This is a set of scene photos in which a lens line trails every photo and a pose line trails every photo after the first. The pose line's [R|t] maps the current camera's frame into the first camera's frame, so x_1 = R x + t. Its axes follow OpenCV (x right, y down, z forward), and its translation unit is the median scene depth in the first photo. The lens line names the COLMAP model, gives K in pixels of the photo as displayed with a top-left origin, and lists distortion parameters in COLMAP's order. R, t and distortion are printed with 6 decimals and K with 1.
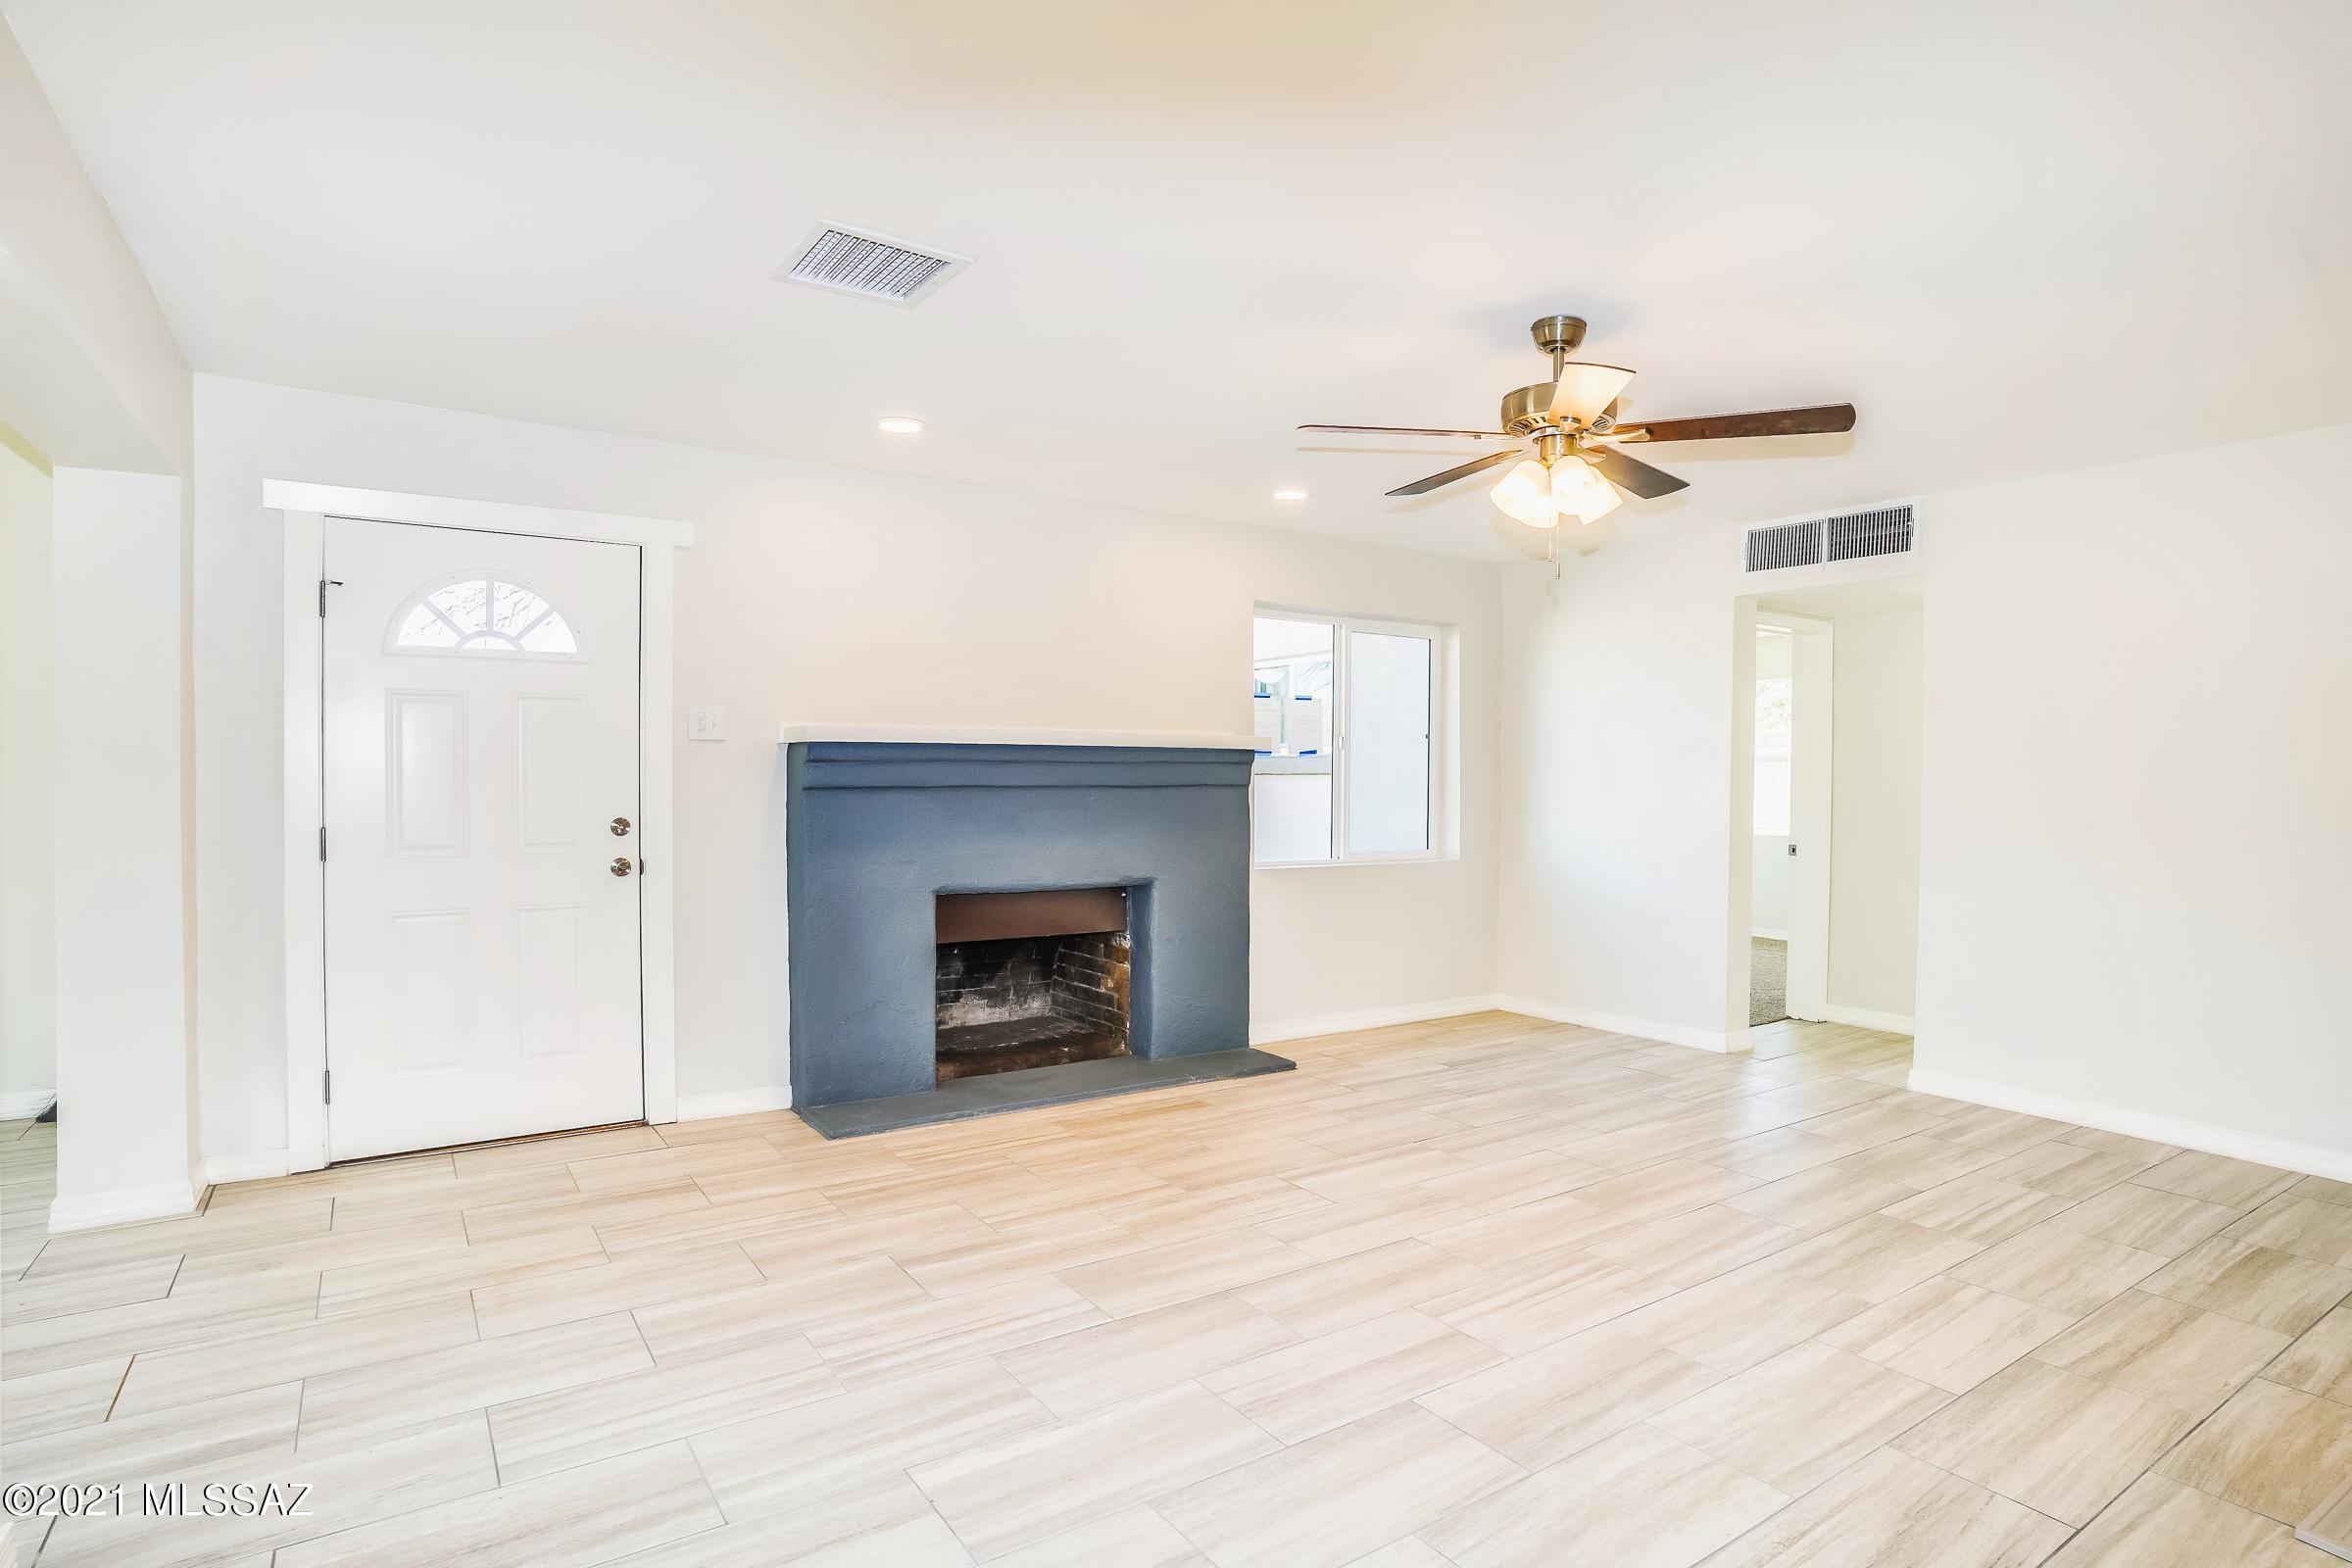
lens RADIAL K [[1206.8, 0, 1176.0], [0, 1206.8, 784.0], [0, 0, 1]] dist [-0.069711, 0.036184]
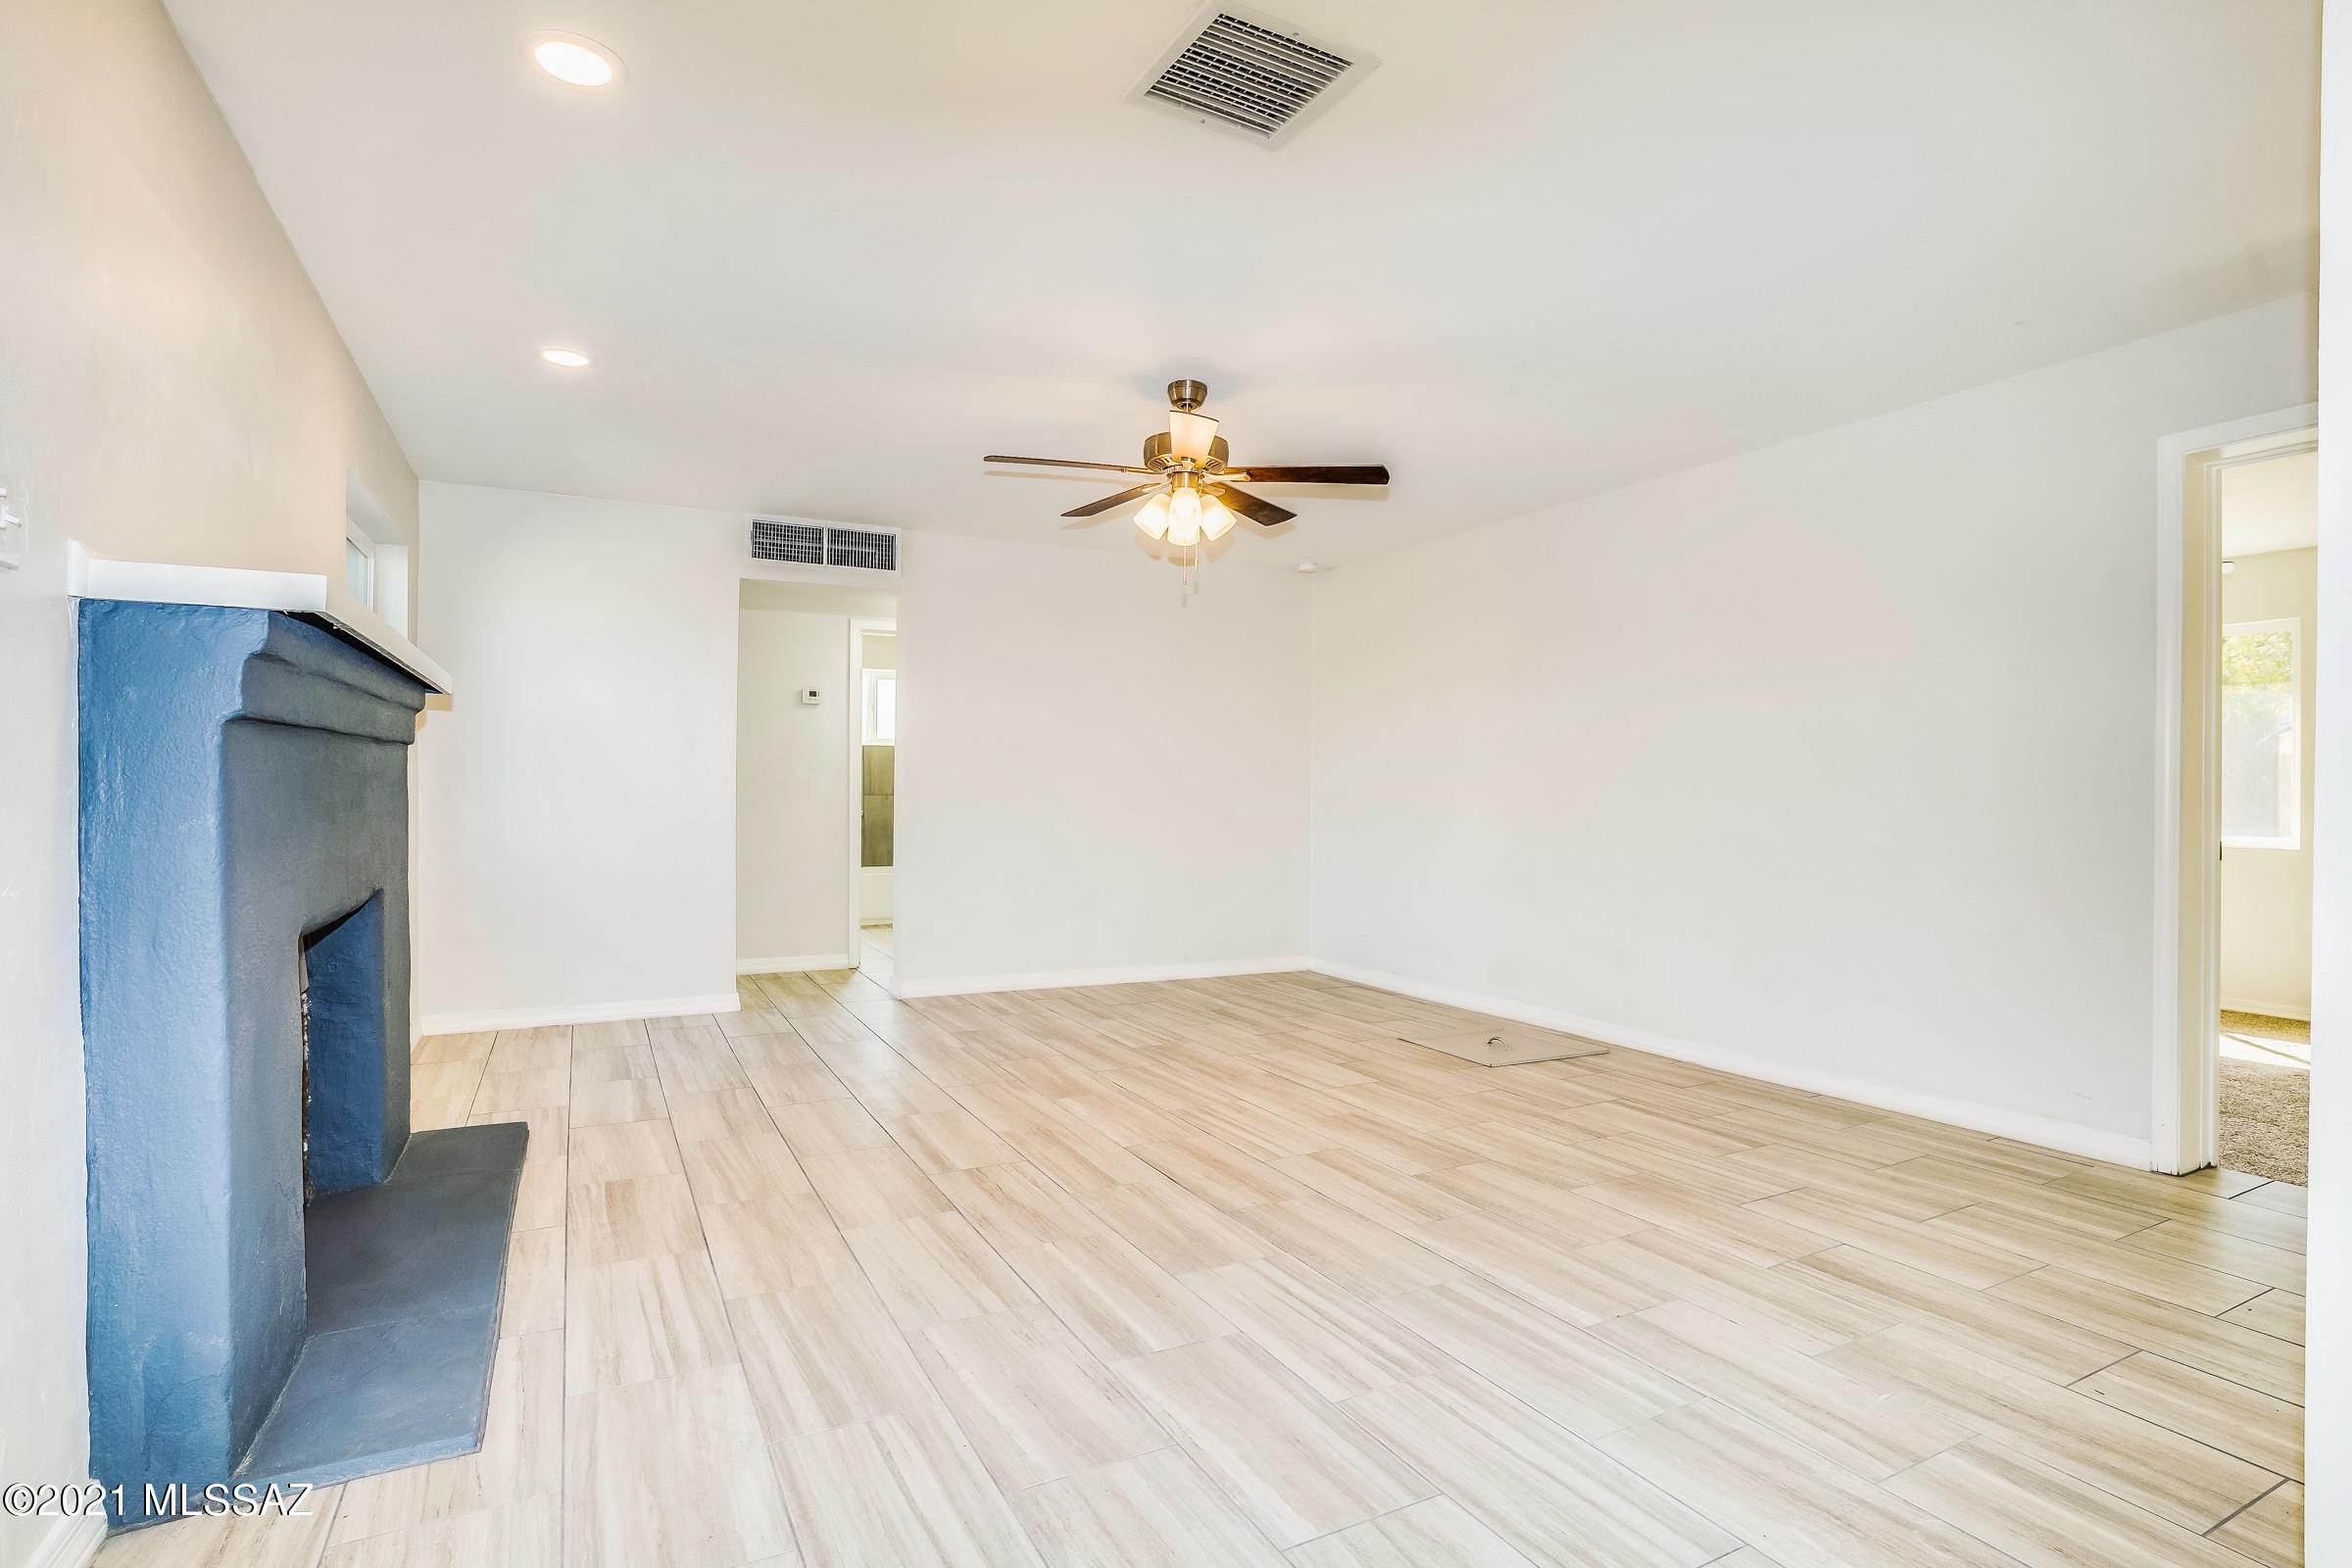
lens RADIAL K [[1223.7, 0, 1149.5], [0, 1223.7, 823.1], [0, 0, 1]] dist [-0.072342, 0.038556]
pose [[0.097340, -0.036295, 0.994589, -0.835302], [-0.001205, 0.999330, 0.036586, 0.028447], [-0.995250, -0.004759, 0.097231, 0.774216]]
